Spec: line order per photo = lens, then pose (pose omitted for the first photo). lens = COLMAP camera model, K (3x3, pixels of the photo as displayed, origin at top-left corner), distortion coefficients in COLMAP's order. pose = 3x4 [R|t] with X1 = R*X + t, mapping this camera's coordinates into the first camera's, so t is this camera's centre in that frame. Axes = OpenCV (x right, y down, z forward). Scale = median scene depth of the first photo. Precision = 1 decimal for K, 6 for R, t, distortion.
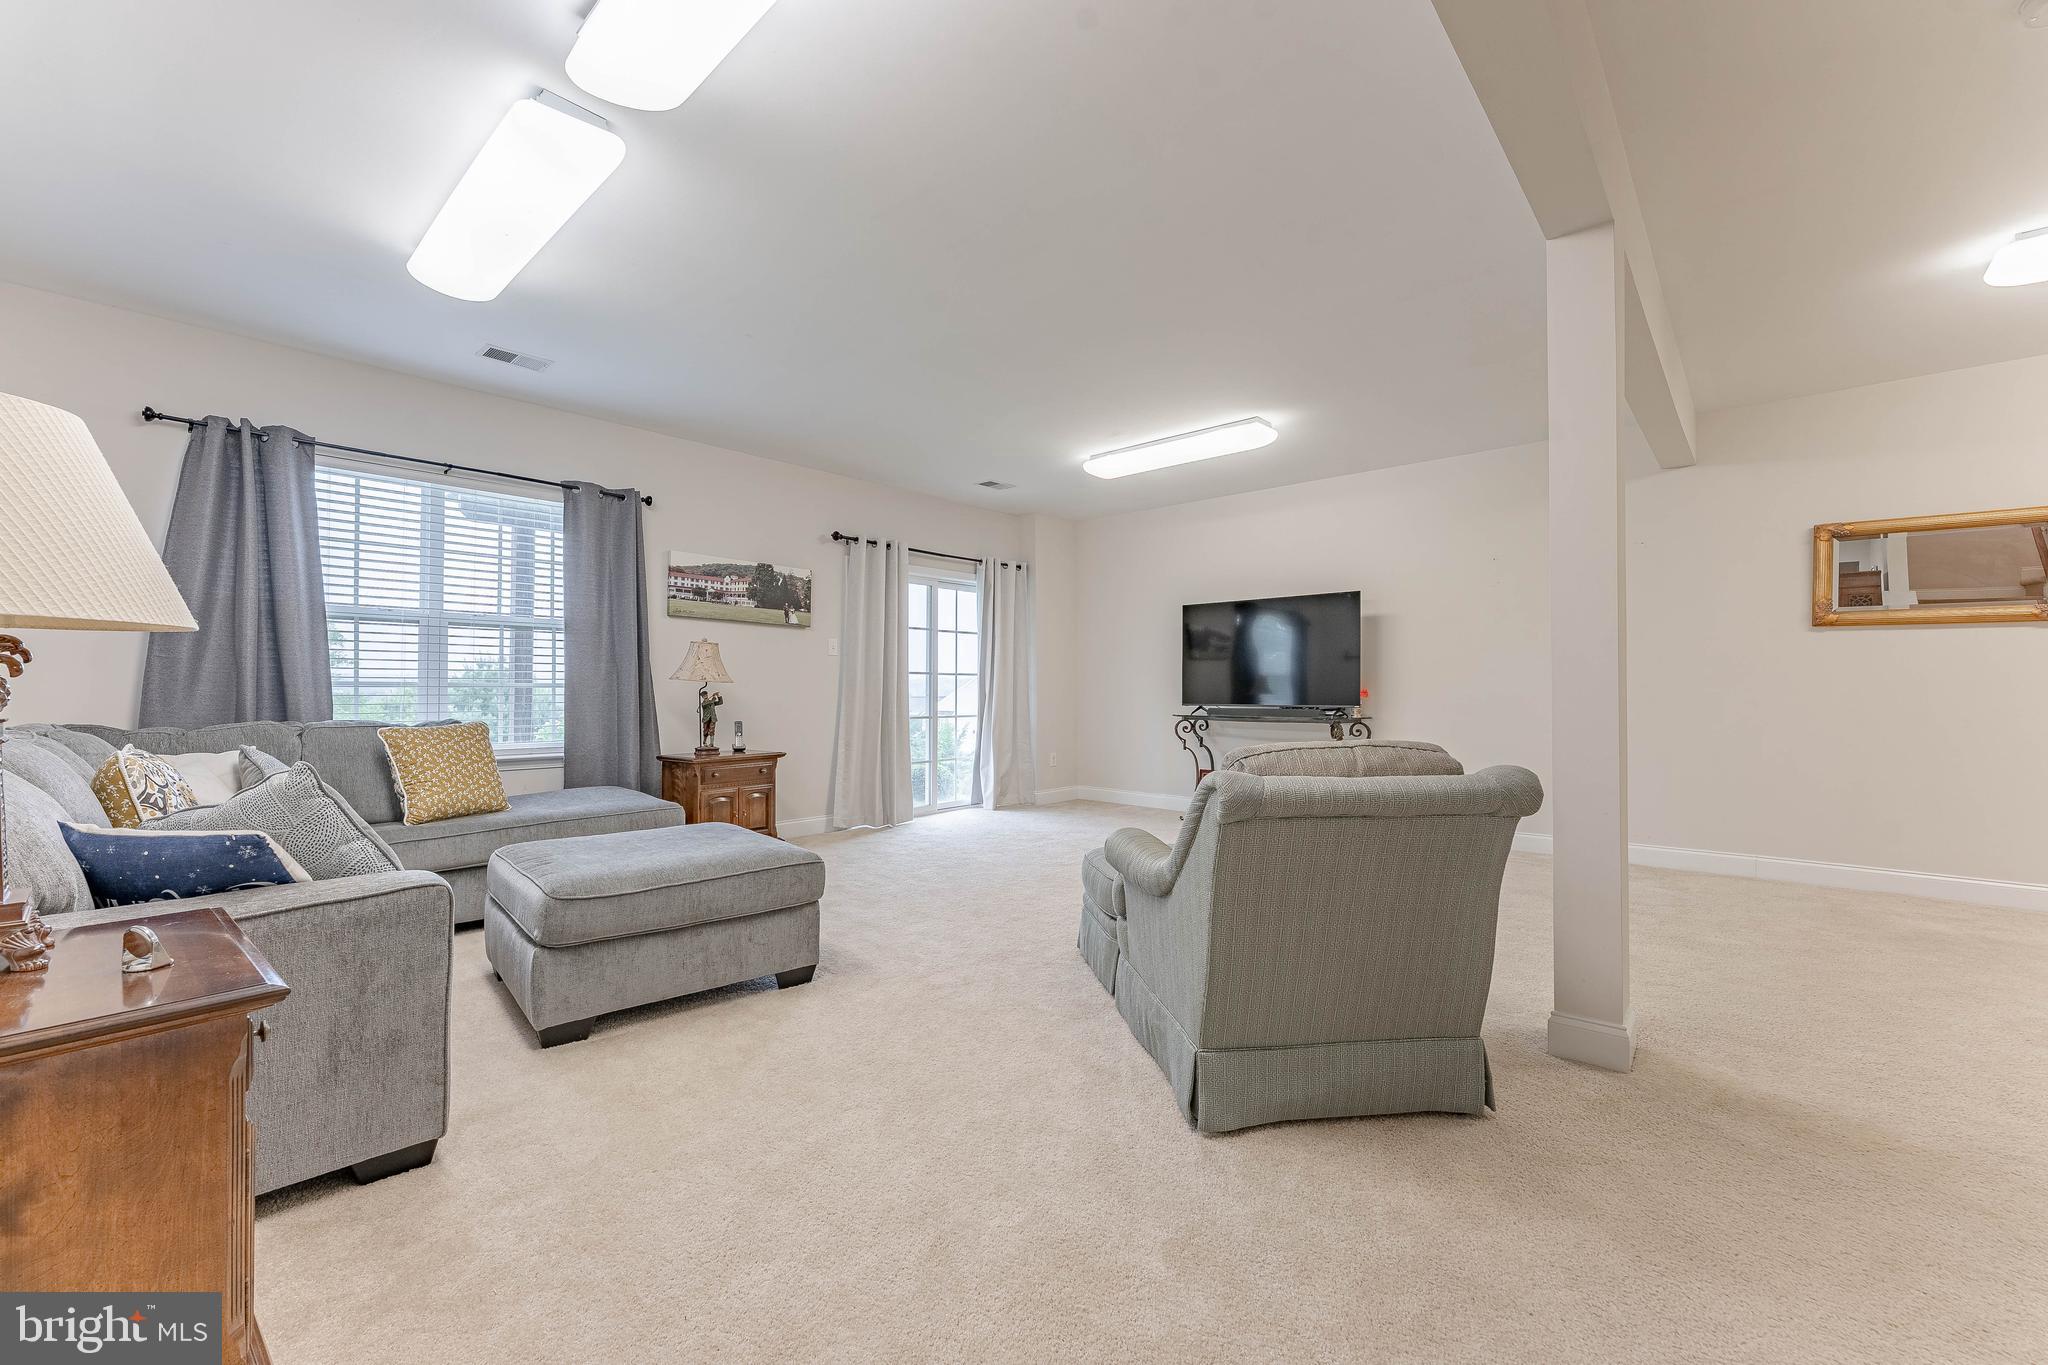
lens RADIAL K [[807.9, 0, 1034.1], [0, 807.9, 693.0], [0, 0, 1]] dist [-0.000132, 0.000002]
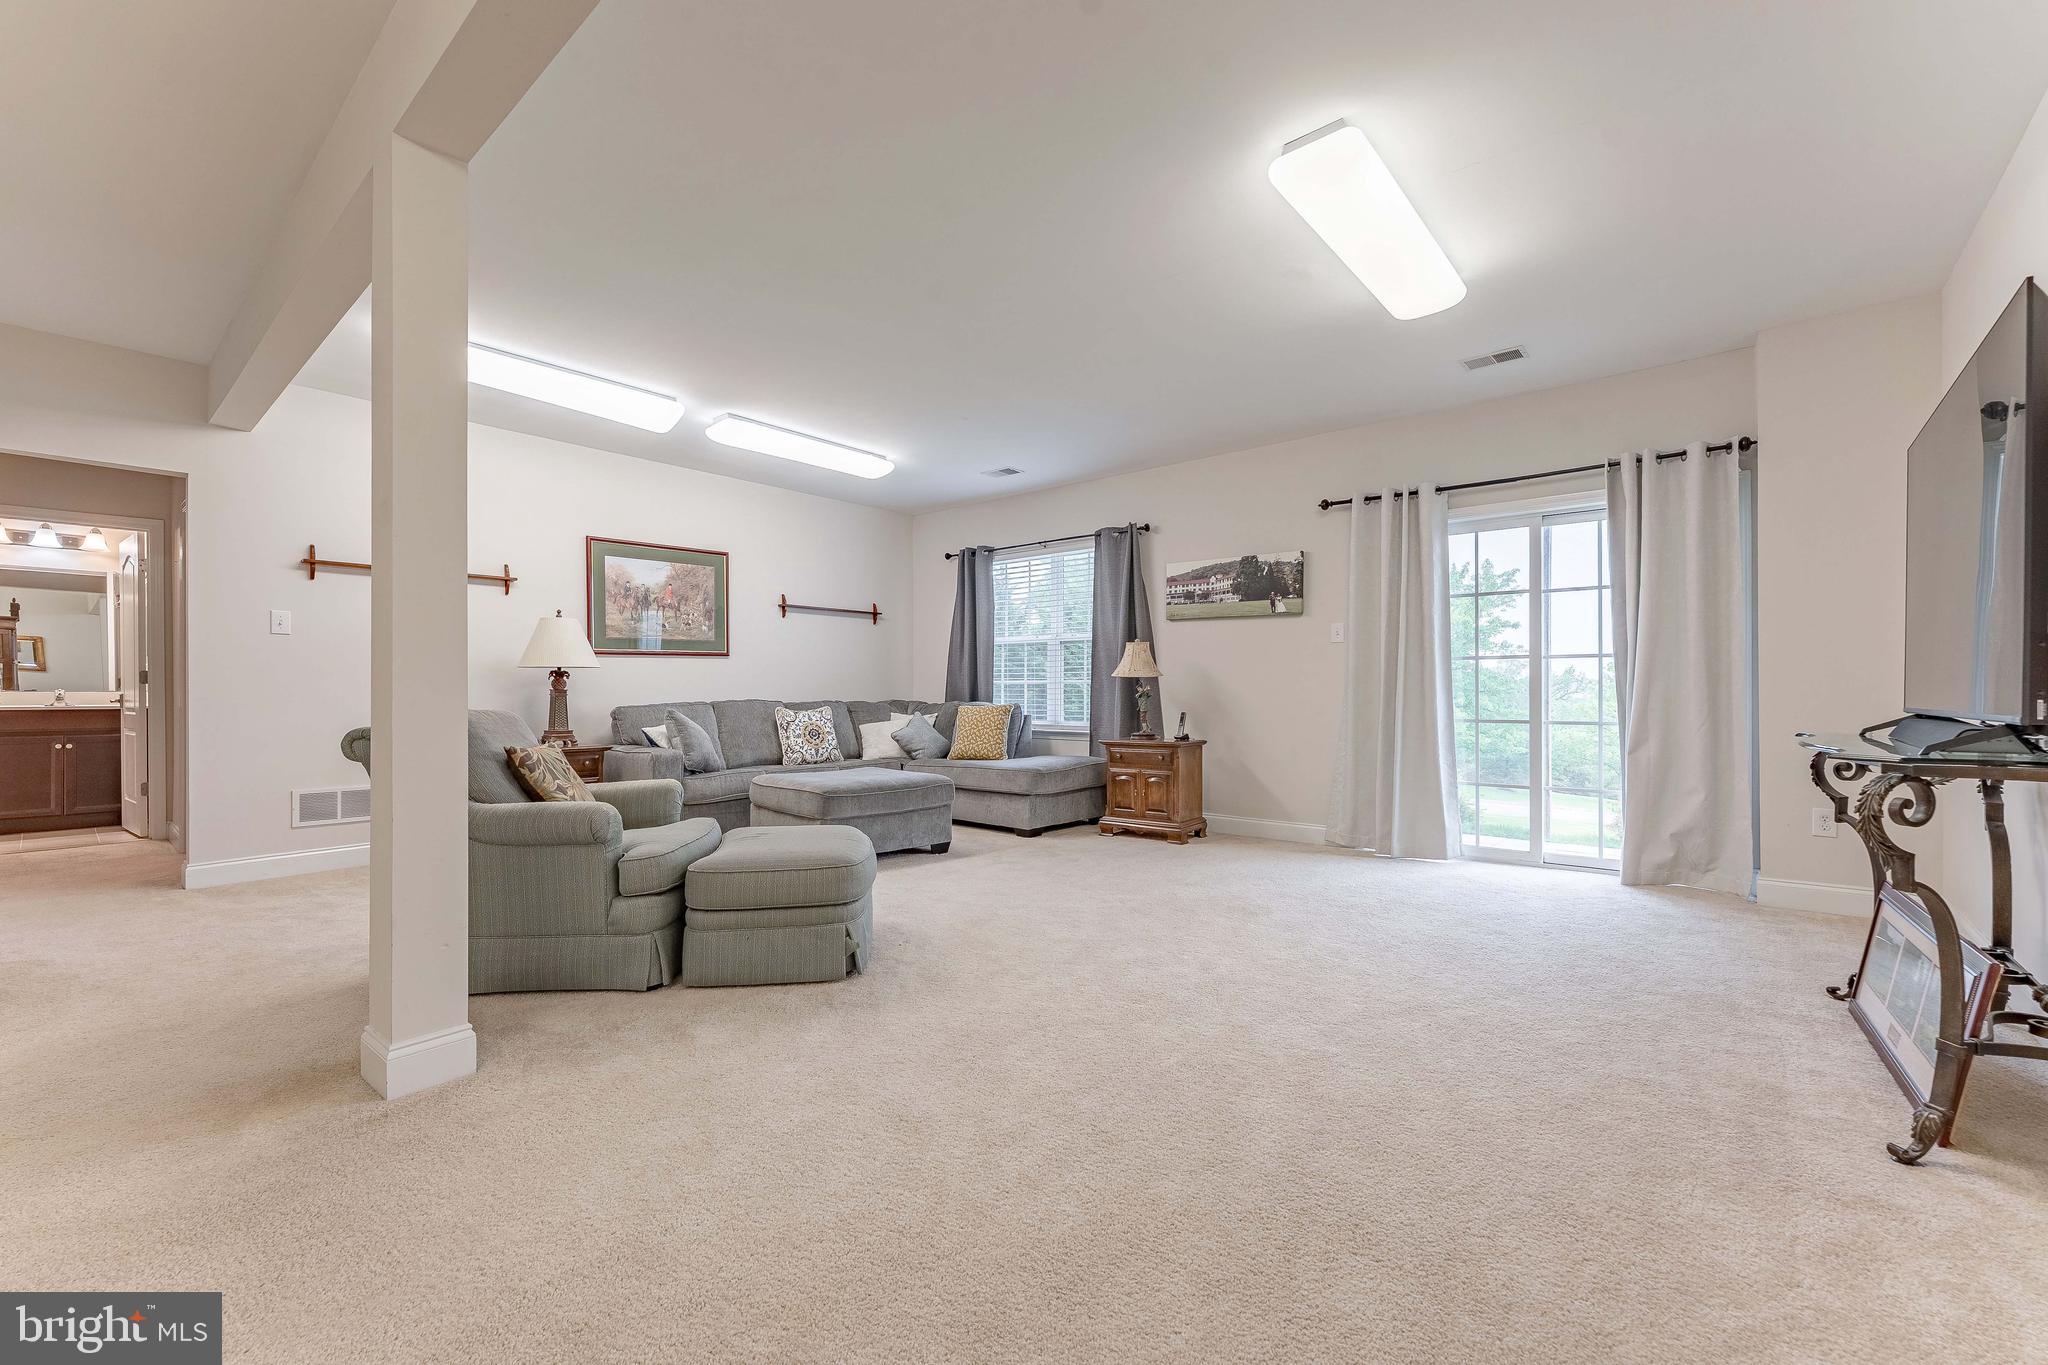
lens RADIAL K [[848.6, 0, 984.7], [0, 848.6, 698.3], [0, 0, 1]] dist [-0.000322, -0.000259]
pose [[0.006589, 0.006174, -0.999959, 0.714083], [-0.003535, 0.999975, 0.006150, 0.009256], [0.999972, 0.003494, 0.006611, 0.677554]]
